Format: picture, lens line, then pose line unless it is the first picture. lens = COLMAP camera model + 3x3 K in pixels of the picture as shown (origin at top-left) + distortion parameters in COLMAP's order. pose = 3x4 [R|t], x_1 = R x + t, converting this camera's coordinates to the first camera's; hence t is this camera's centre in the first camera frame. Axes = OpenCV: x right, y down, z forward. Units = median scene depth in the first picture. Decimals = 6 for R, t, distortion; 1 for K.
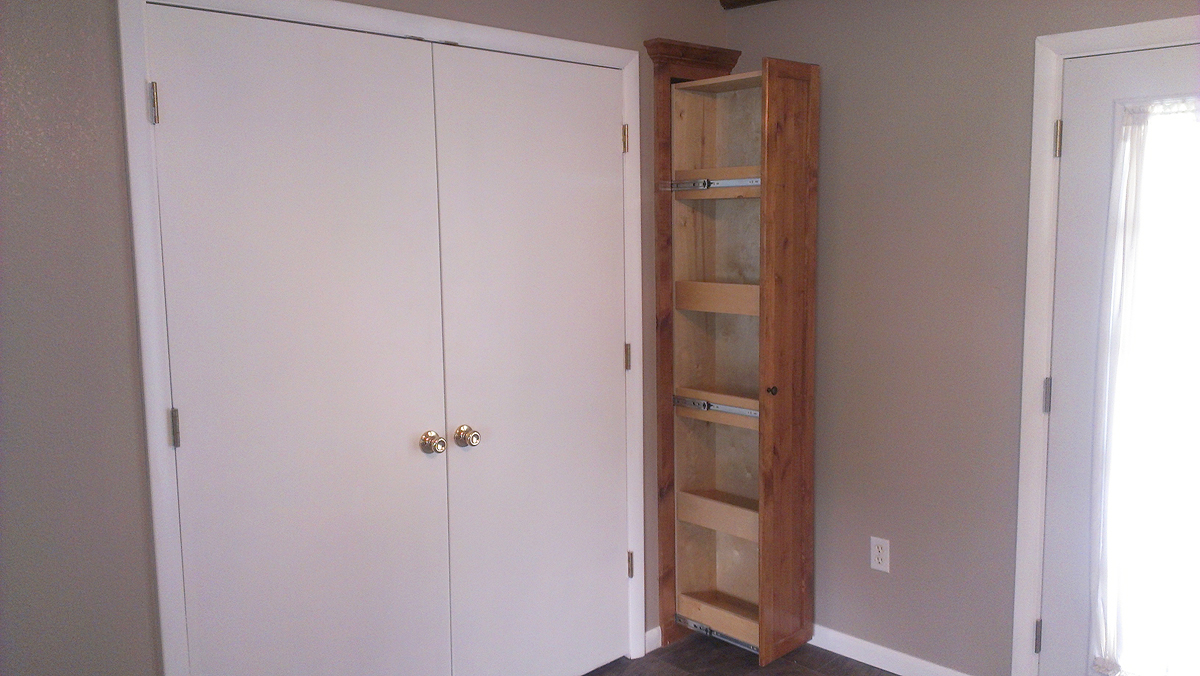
lens RADIAL K [[919.1, 0, 599.6], [0, 919.1, 319.4], [0, 0, 1]] dist [0.060782, -0.272348]
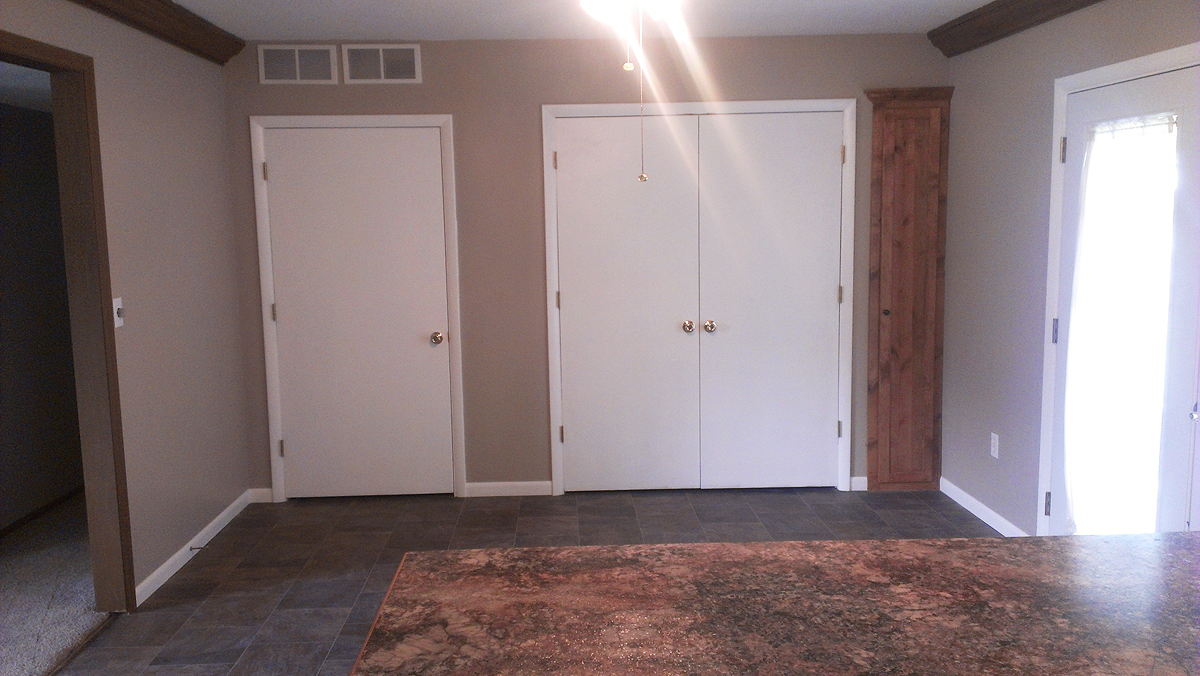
lens RADIAL K [[941.8, 0, 600.0], [0, 941.8, 338.0], [0, 0, 1]] dist [-0.001249, -0.005404]
pose [[0.820667, 0.068278, -0.567312, 0.703423], [-0.048715, 0.997581, 0.049592, 0.063065], [0.569326, -0.013061, 0.822008, -0.640413]]
